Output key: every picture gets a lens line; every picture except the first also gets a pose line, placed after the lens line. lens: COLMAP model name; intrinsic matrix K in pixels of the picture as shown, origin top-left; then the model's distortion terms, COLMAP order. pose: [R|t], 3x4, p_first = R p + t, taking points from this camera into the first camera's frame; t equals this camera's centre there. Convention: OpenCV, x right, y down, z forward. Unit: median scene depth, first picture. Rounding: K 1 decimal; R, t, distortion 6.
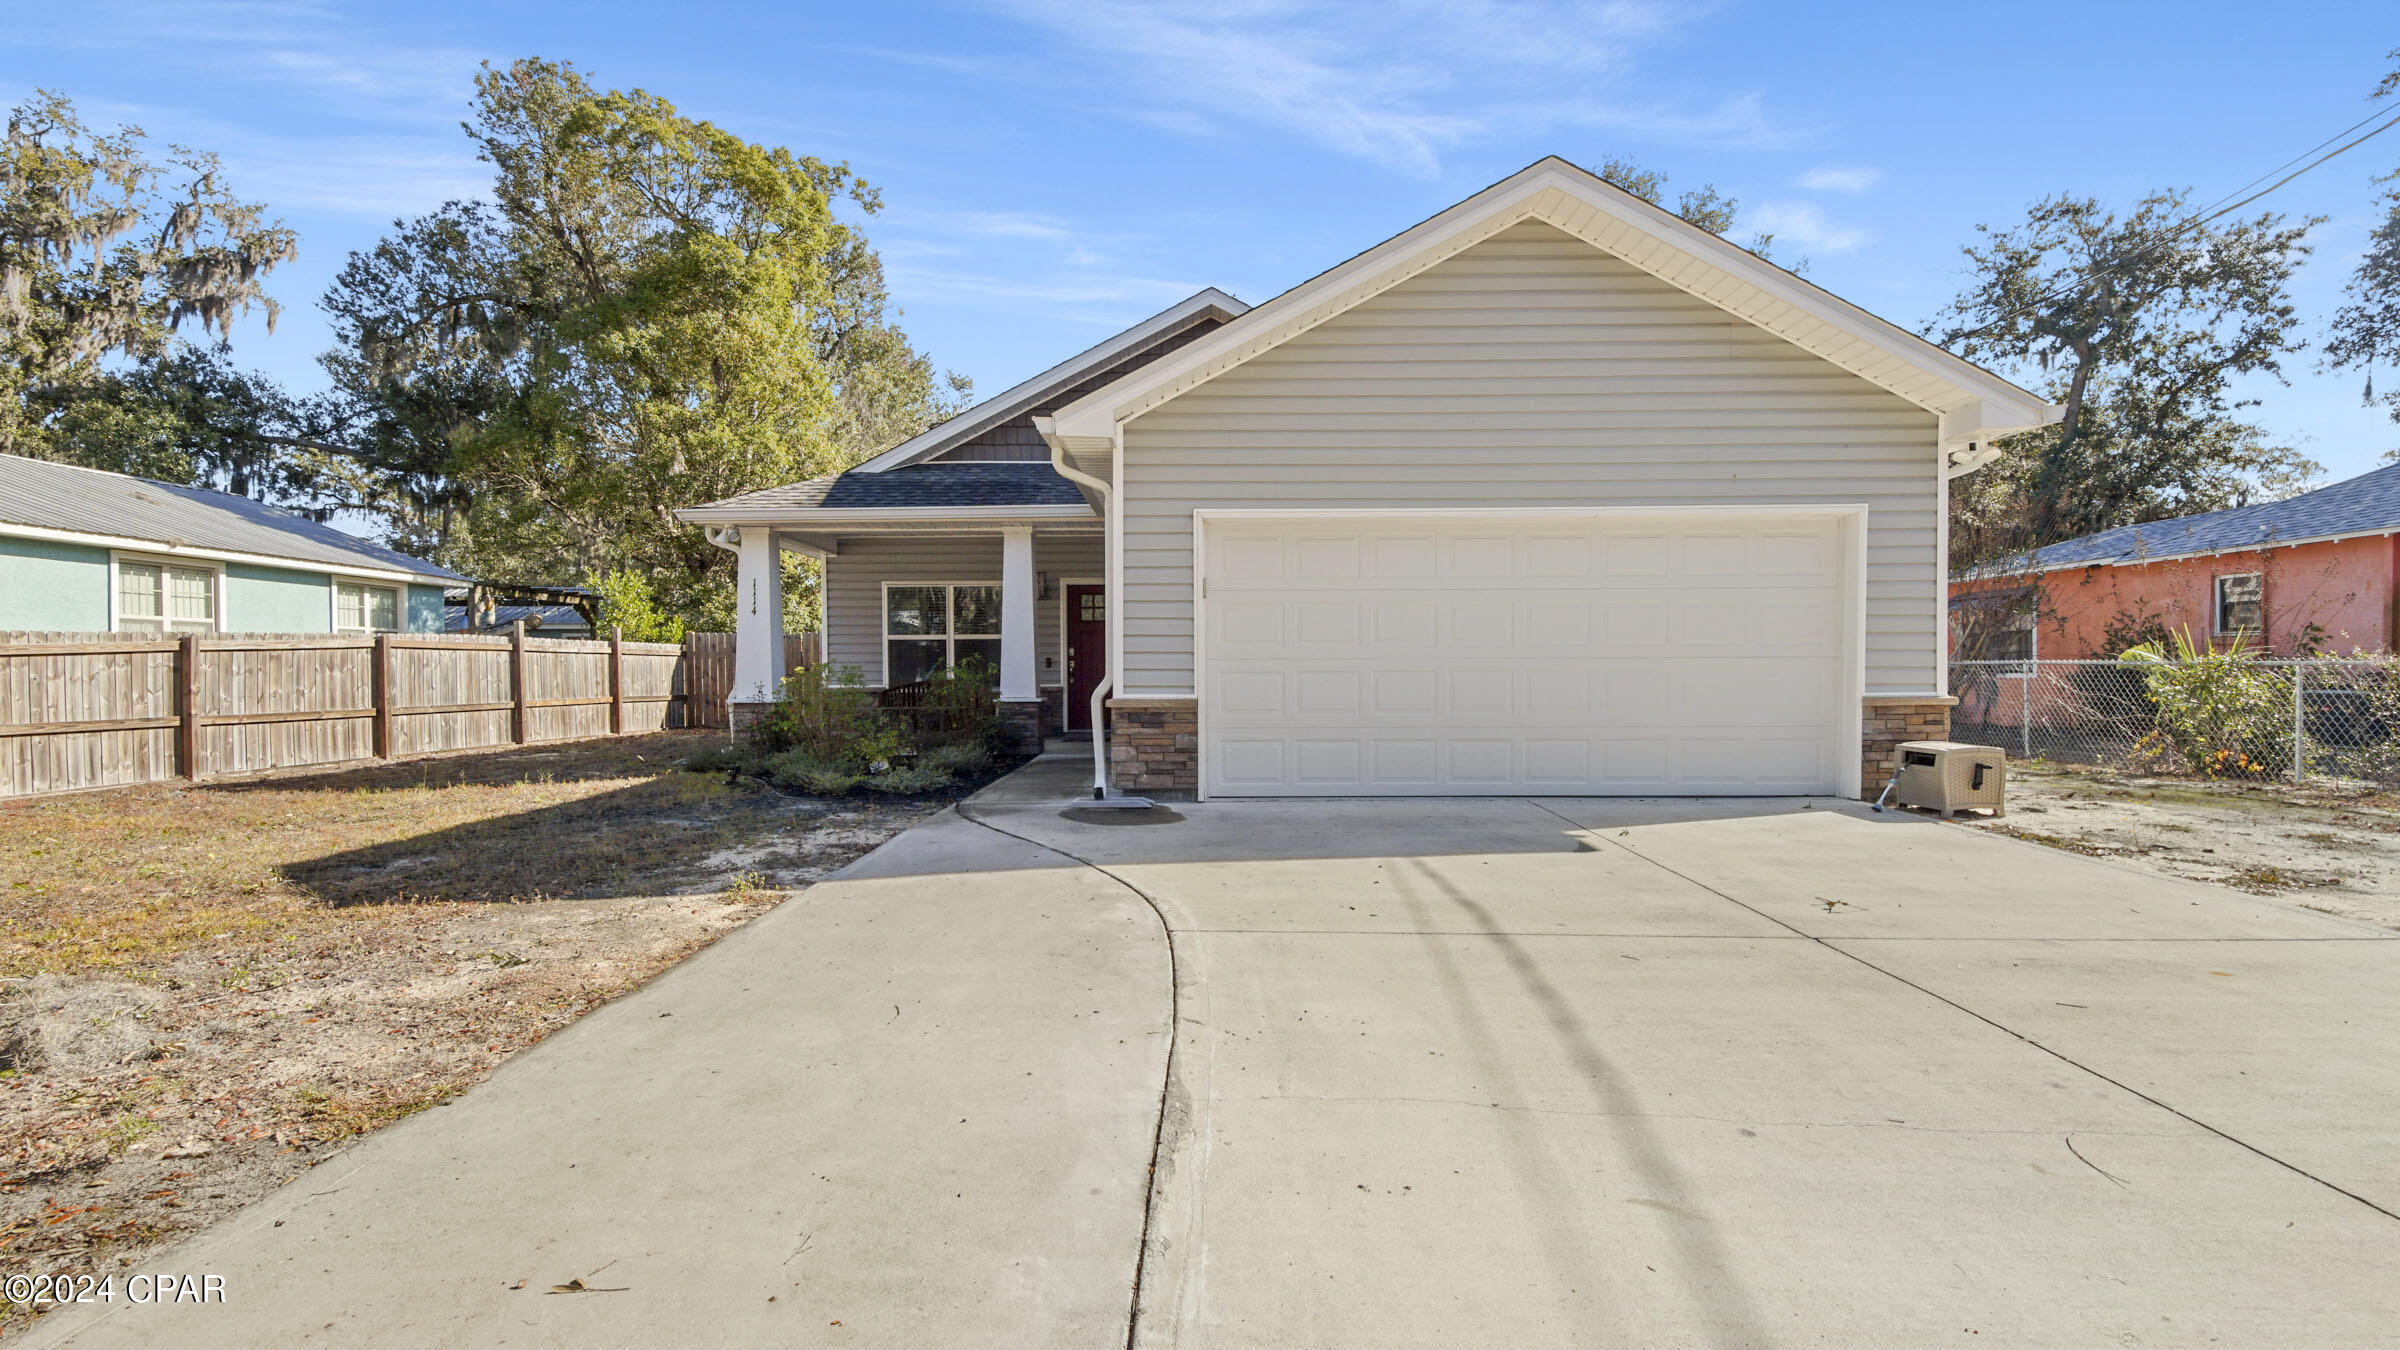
lens RADIAL K [[1025.1, 0, 1183.7], [0, 1025.1, 705.7], [0, 0, 1]] dist [0.032584, -0.014678]
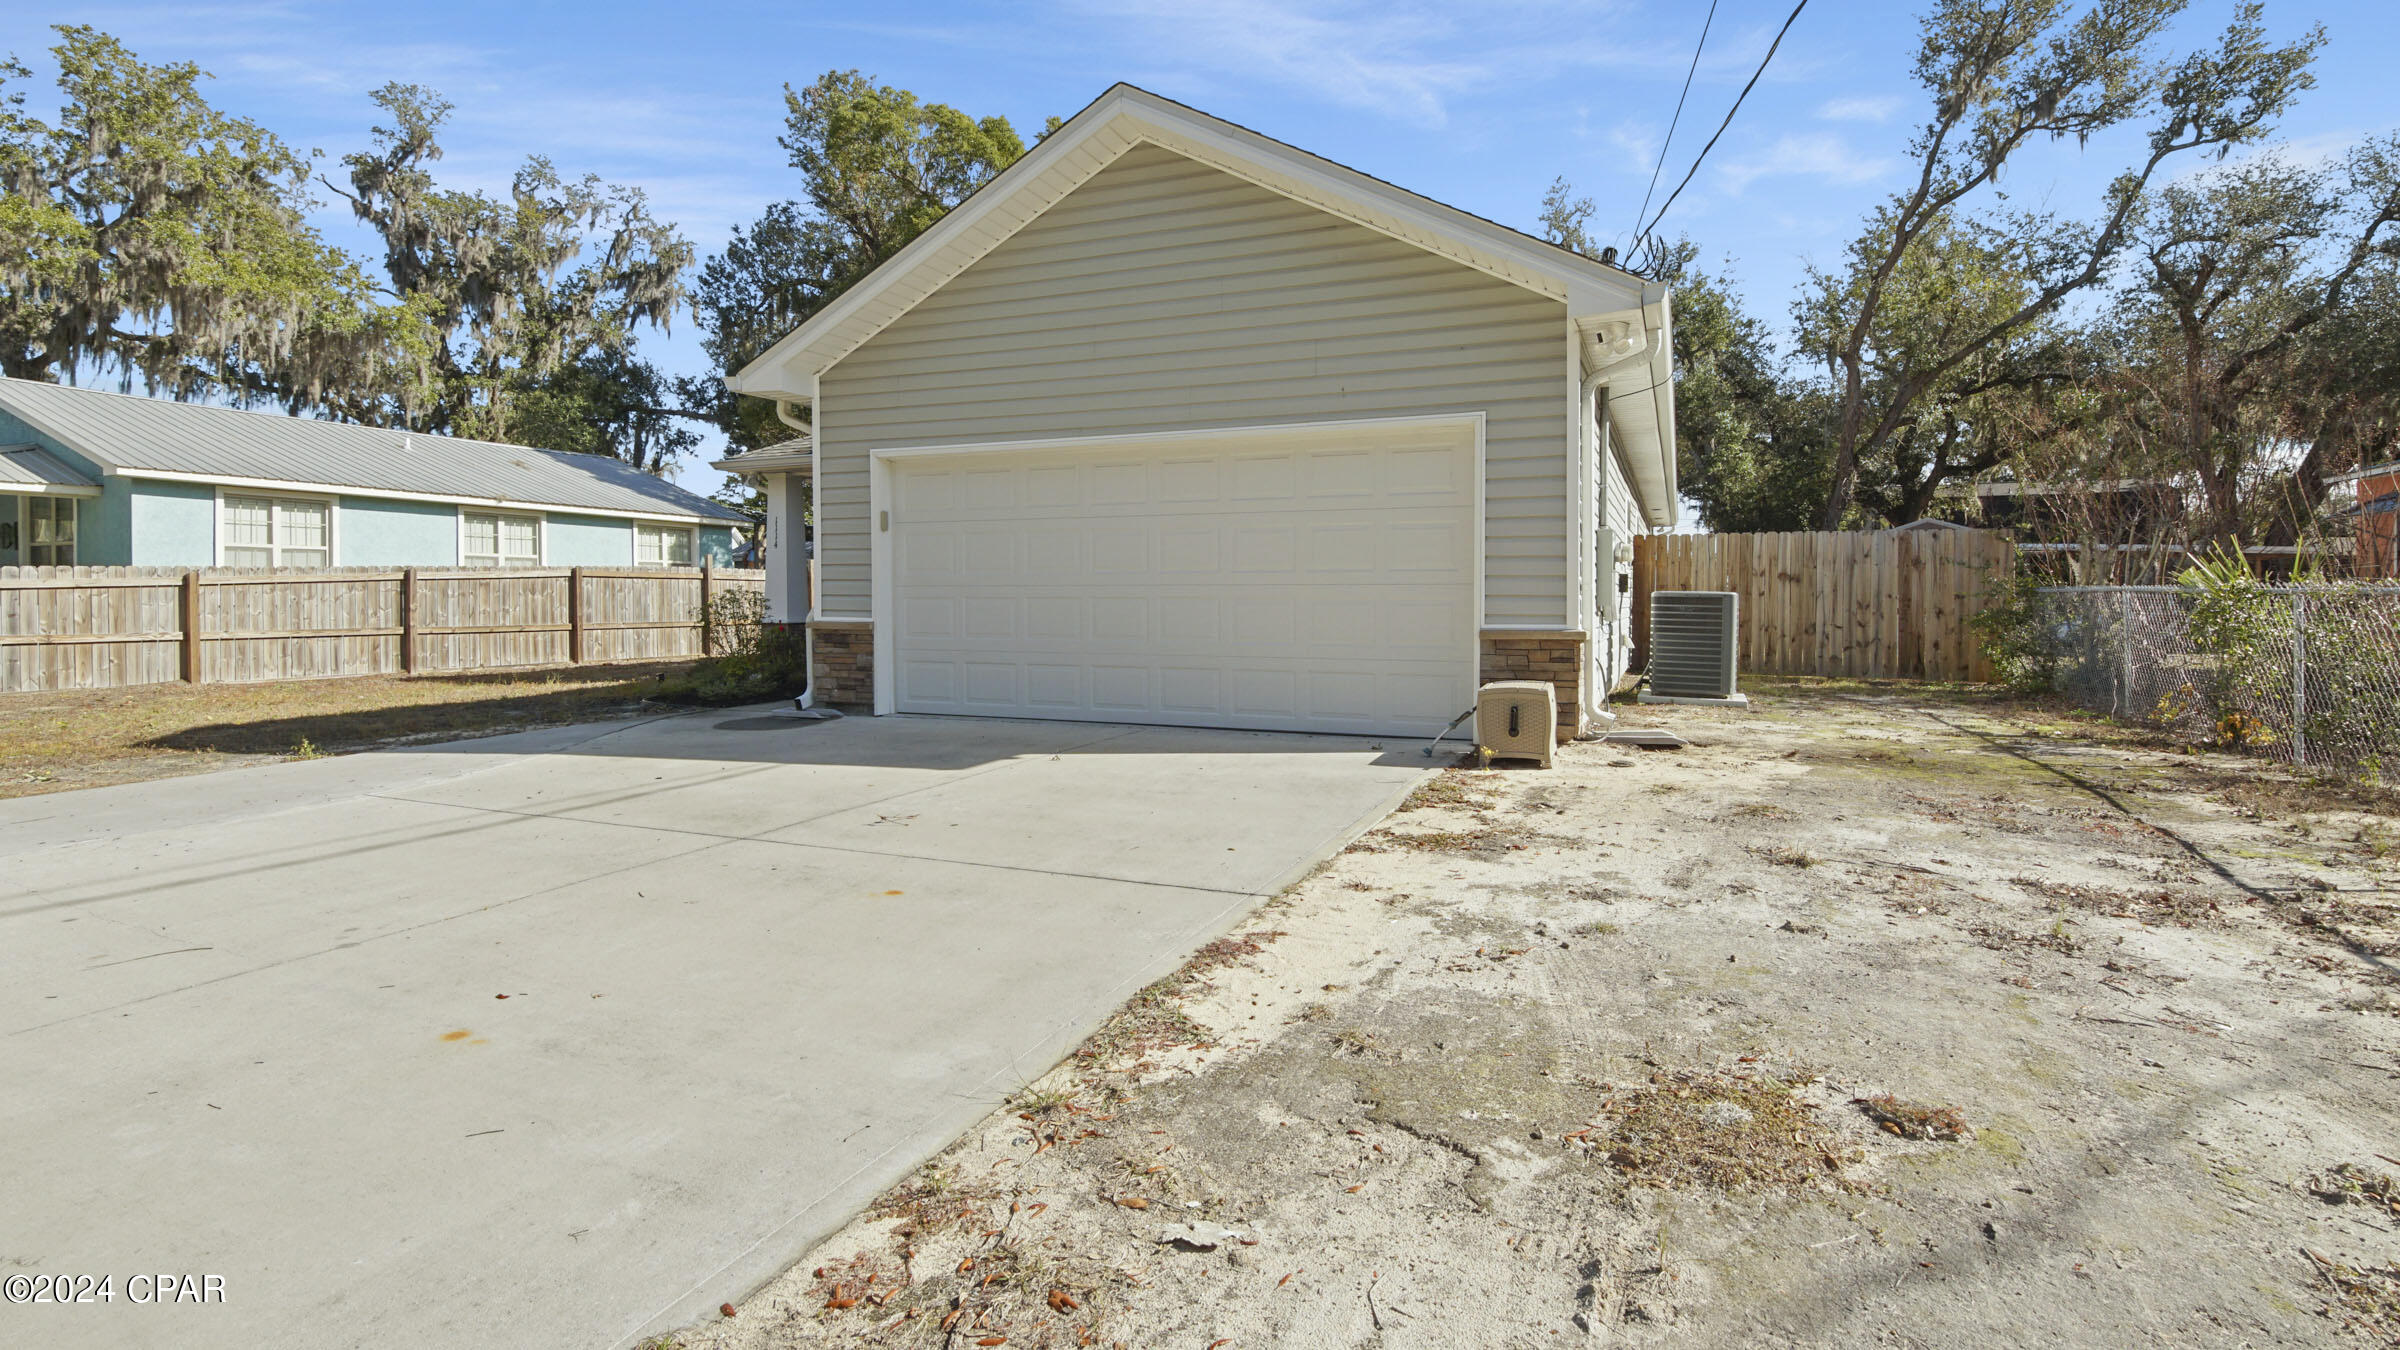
lens RADIAL K [[1070.5, 0, 1196.1], [0, 1070.5, 635.6], [0, 0, 1]] dist [0.036944, -0.017285]
pose [[0.932382, 0.016903, -0.361079, 0.419356], [-0.016334, 0.999856, 0.004627, -0.001764], [0.361105, 0.001584, 0.932524, 0.029050]]
